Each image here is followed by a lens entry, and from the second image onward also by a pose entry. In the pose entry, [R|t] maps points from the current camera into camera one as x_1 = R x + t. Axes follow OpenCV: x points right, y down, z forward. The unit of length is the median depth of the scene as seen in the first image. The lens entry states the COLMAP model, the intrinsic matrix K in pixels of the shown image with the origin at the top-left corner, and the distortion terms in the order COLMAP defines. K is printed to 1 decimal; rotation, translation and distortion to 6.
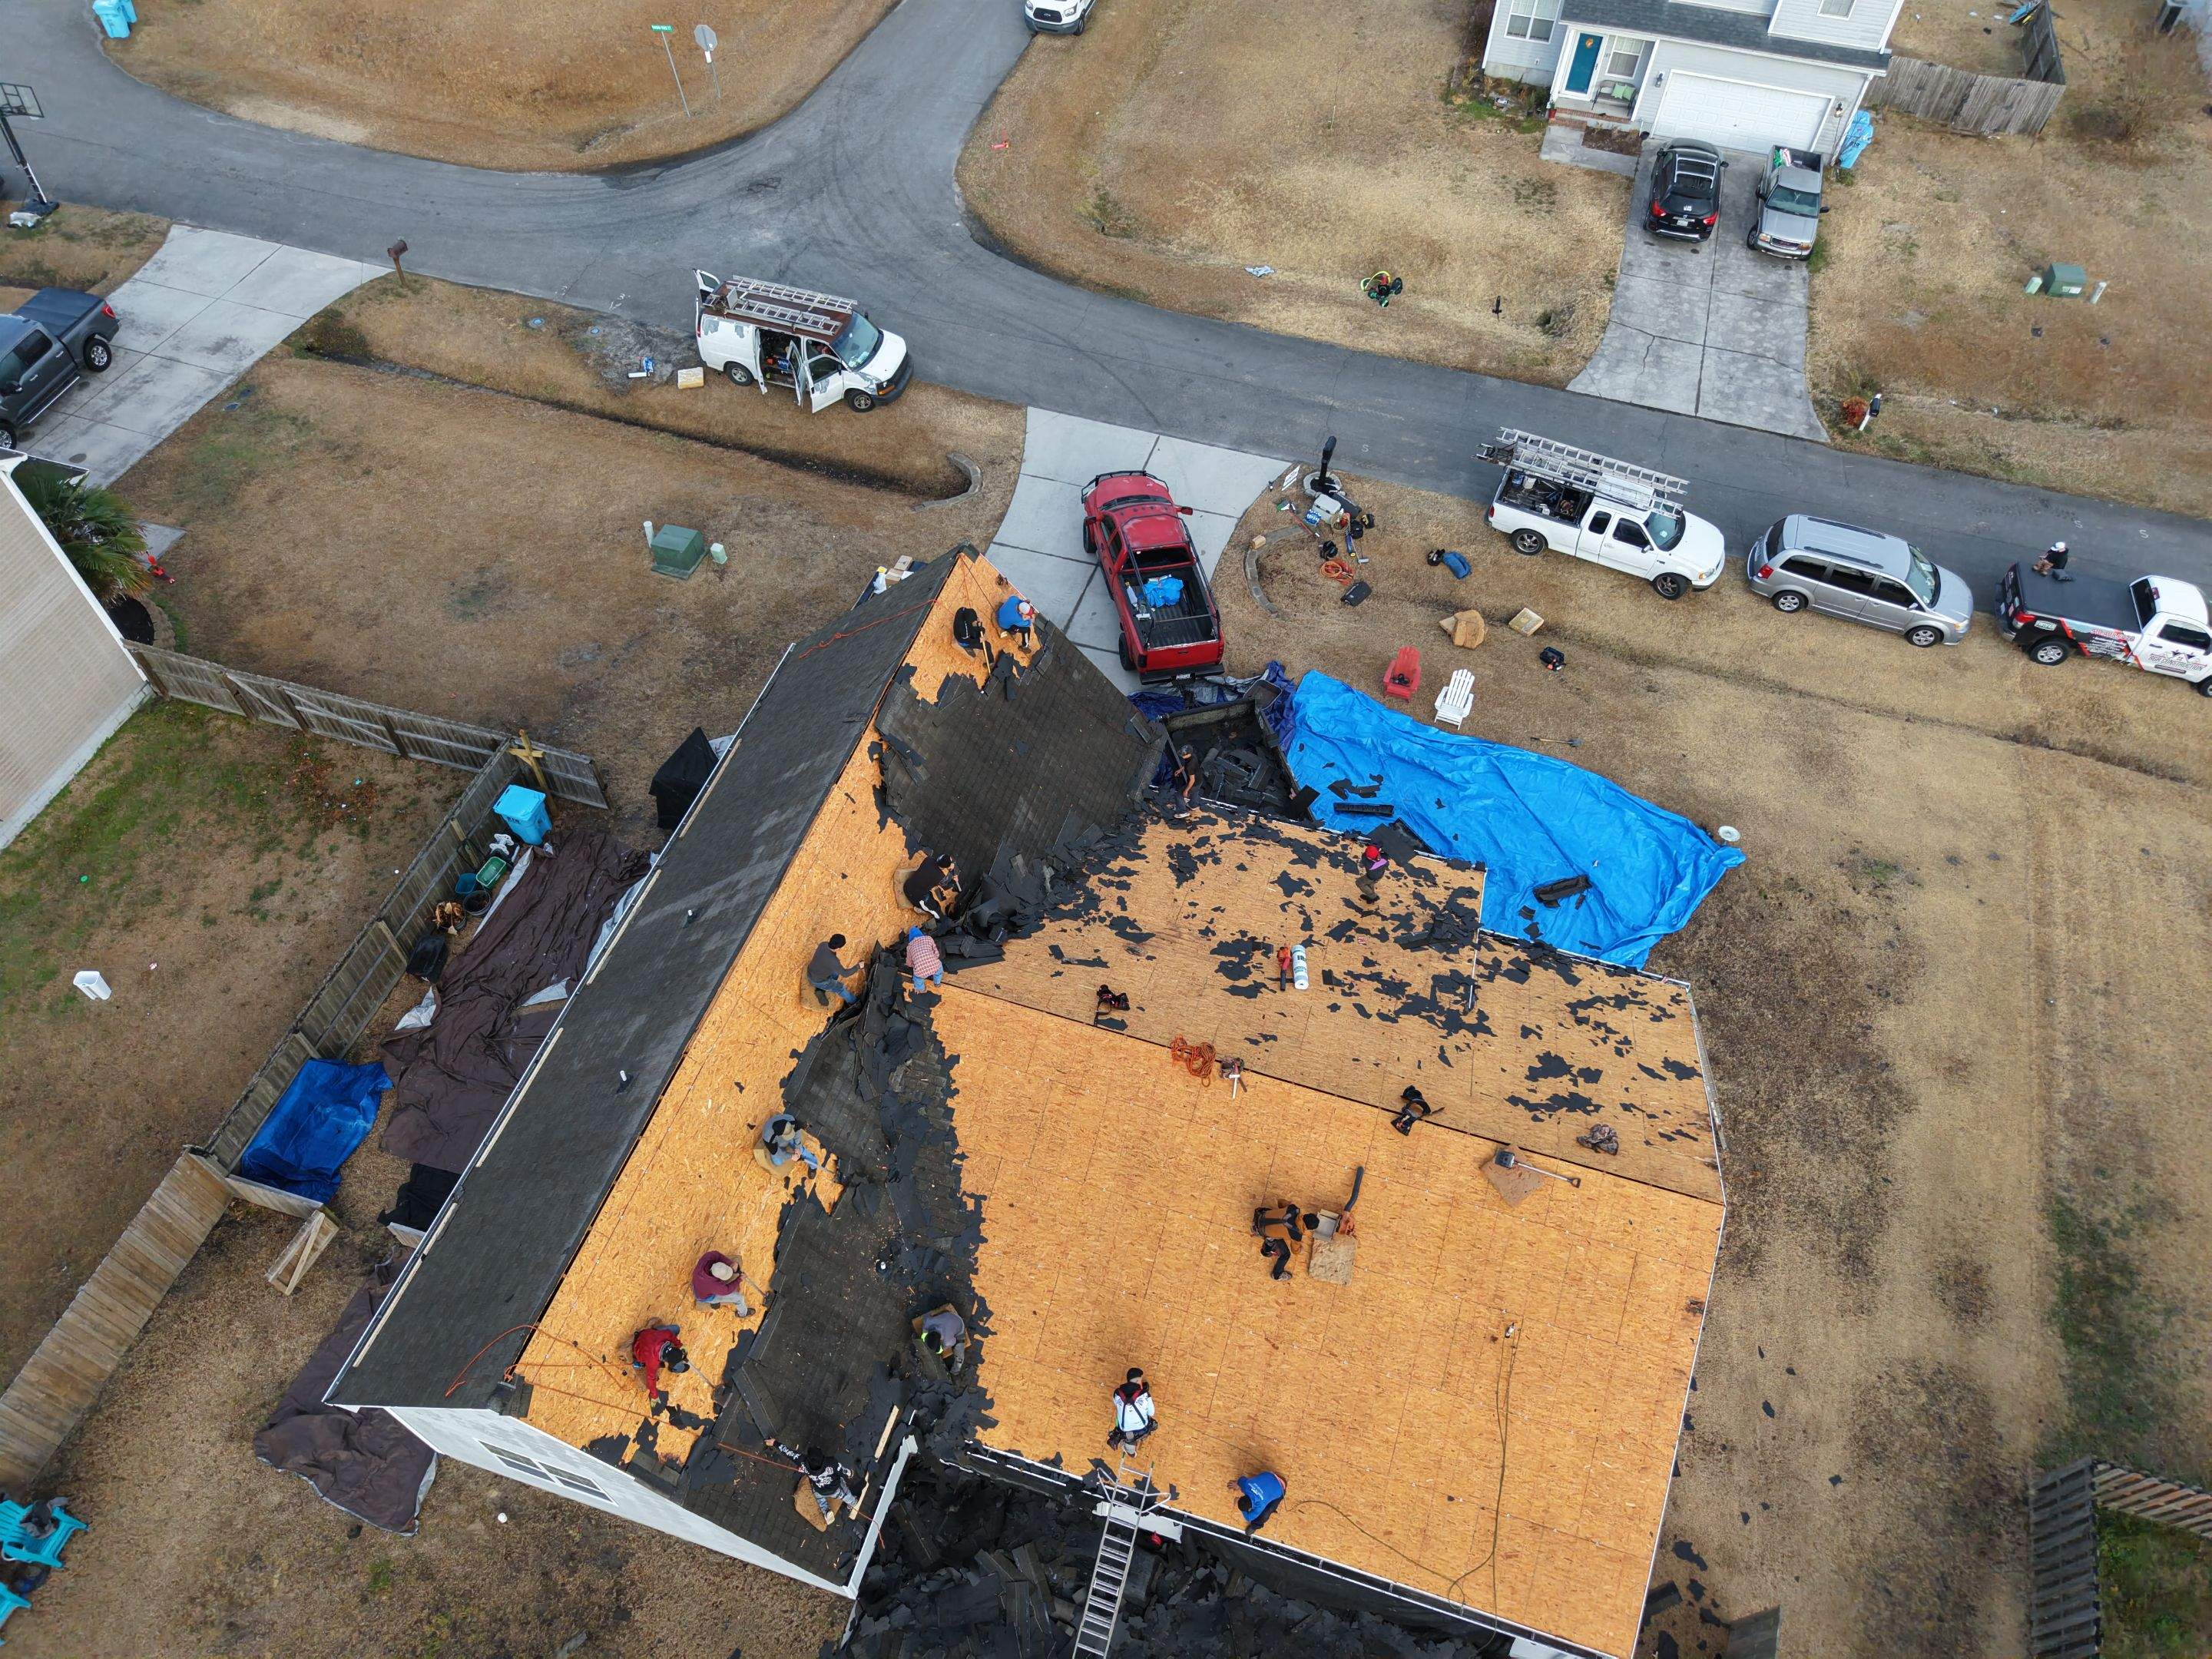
lens RADIAL K [[1484.9, 0, 1106.0], [0, 1484.9, 829.5], [0, 0, 1]] dist [-0.007453, 0.000469]
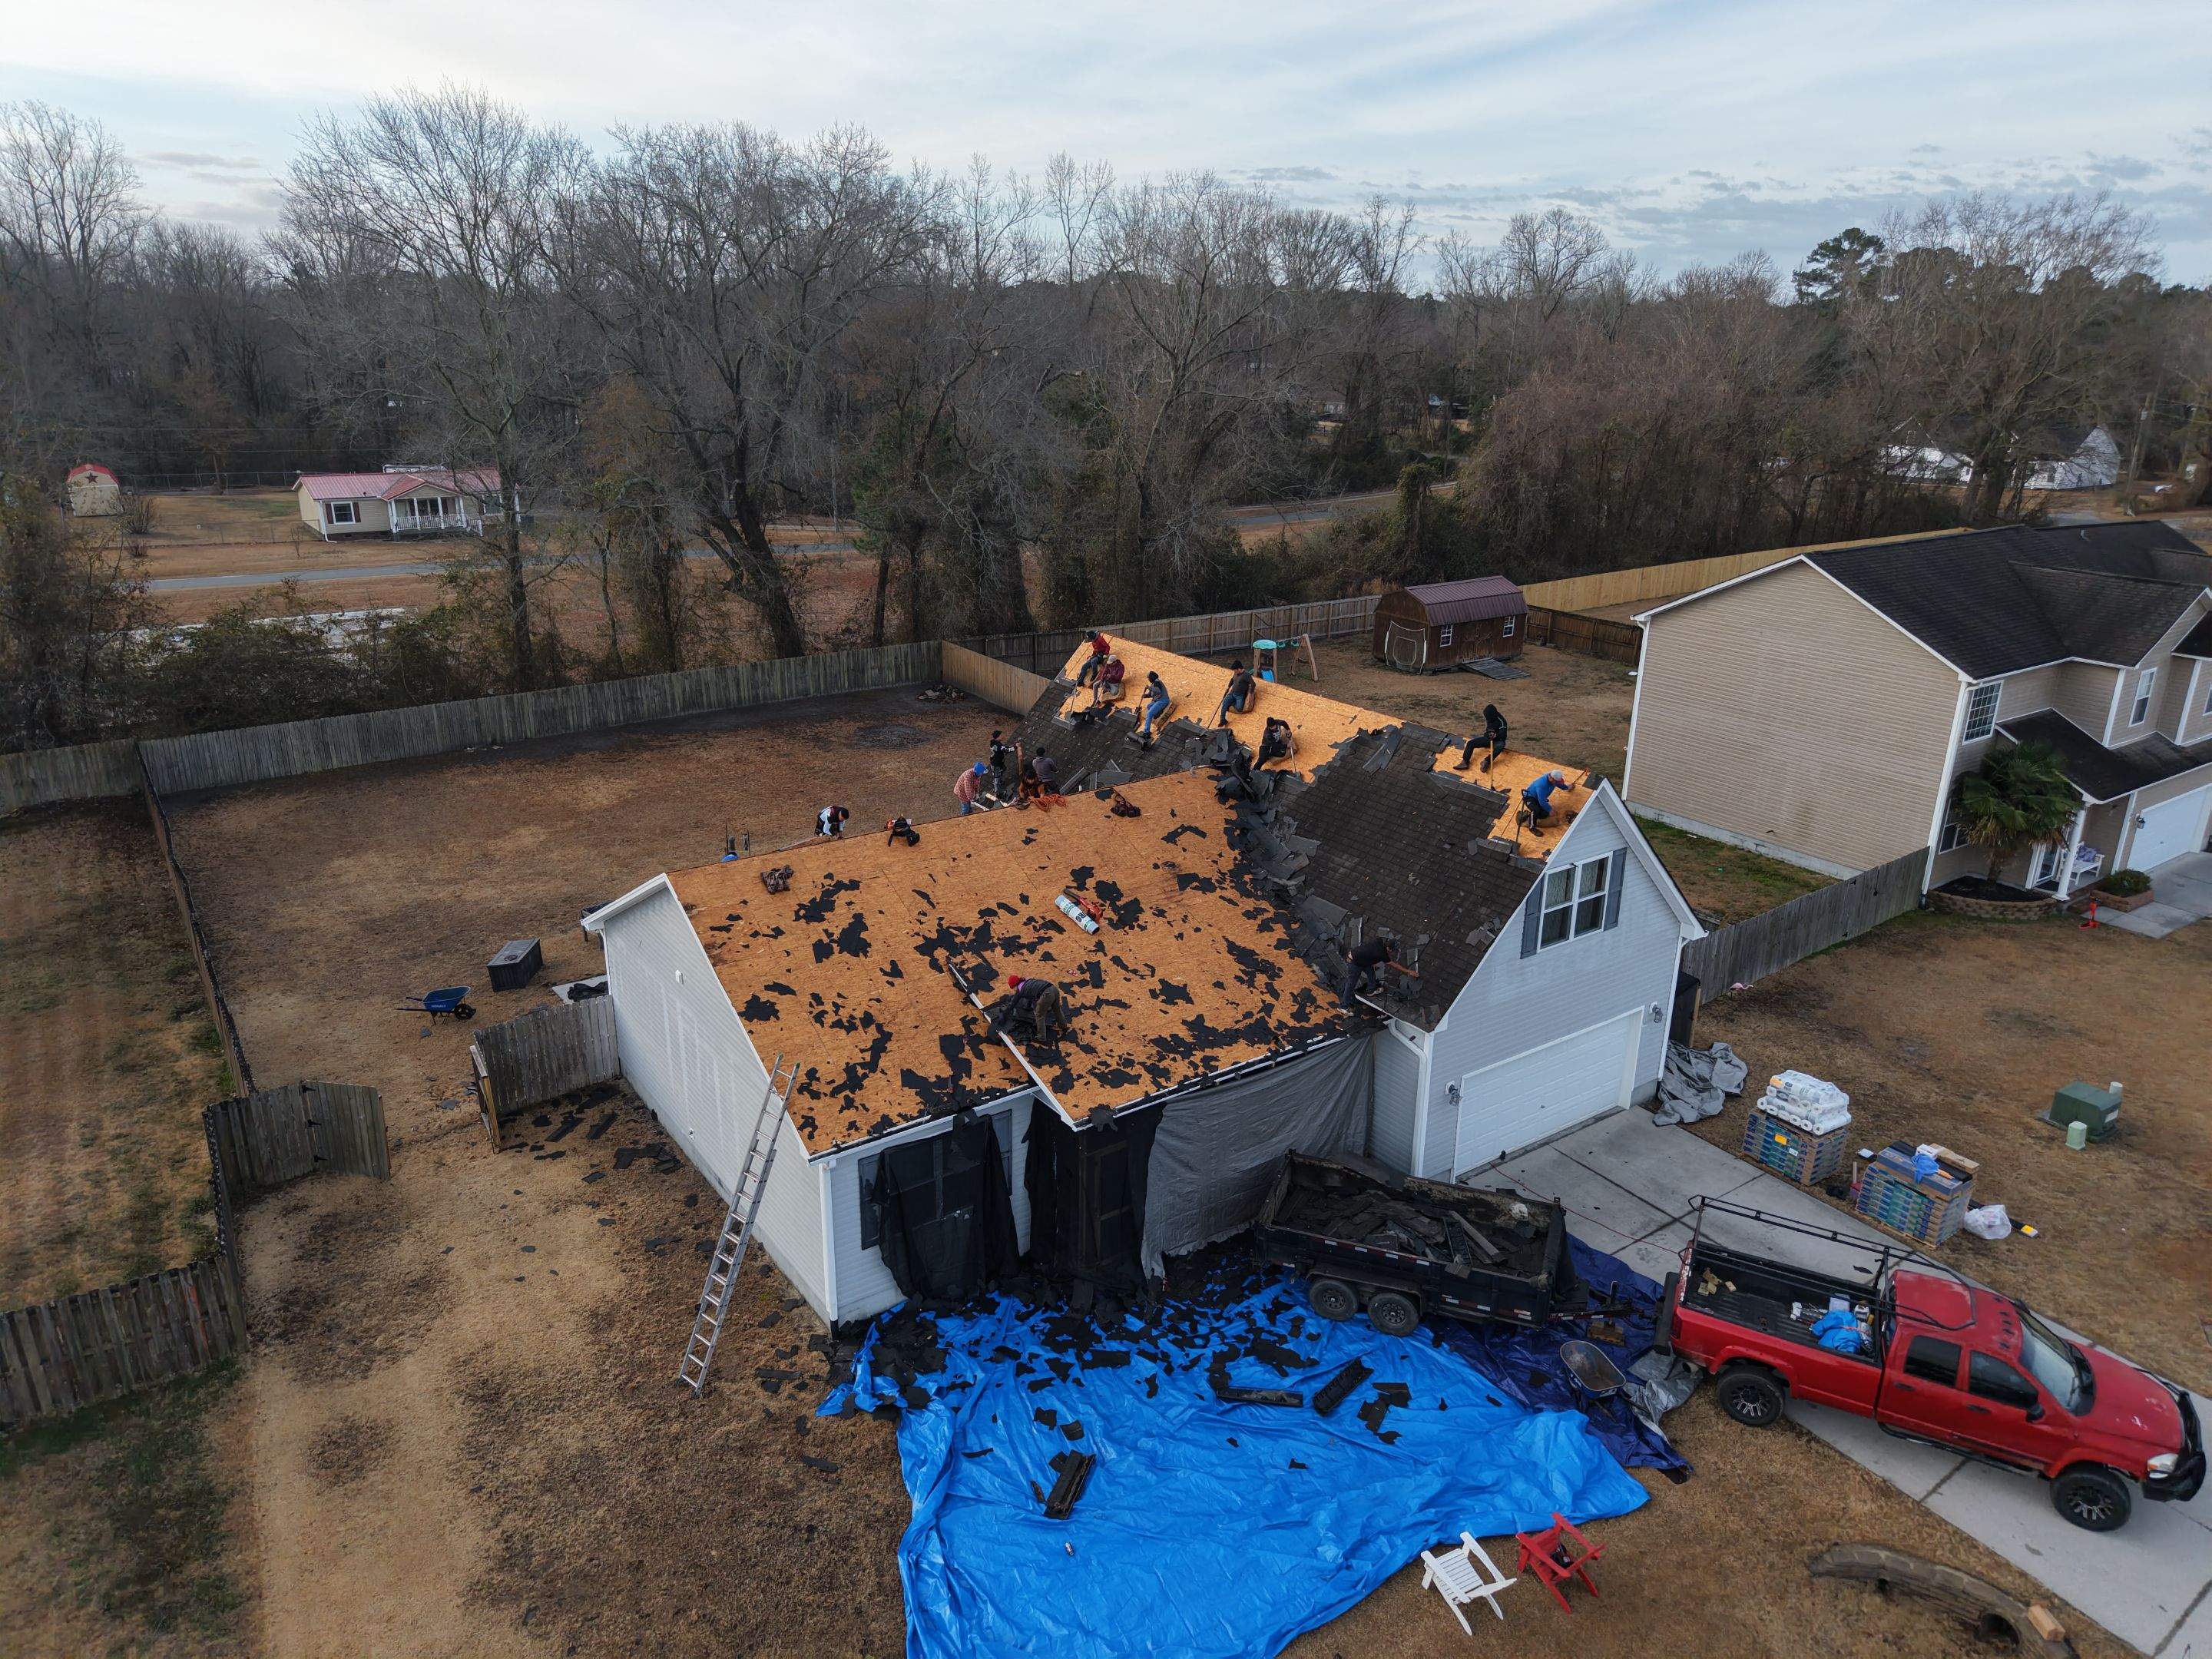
lens RADIAL K [[1521.6, 0, 1080.9], [0, 1521.6, 837.7], [0, 0, 1]] dist [0.004288, 0.002184]
pose [[-0.624727, 0.215374, -0.750553, 0.966066], [-0.634808, 0.419620, 0.648797, -0.666404], [0.454681, 0.881778, -0.125427, 1.091258]]
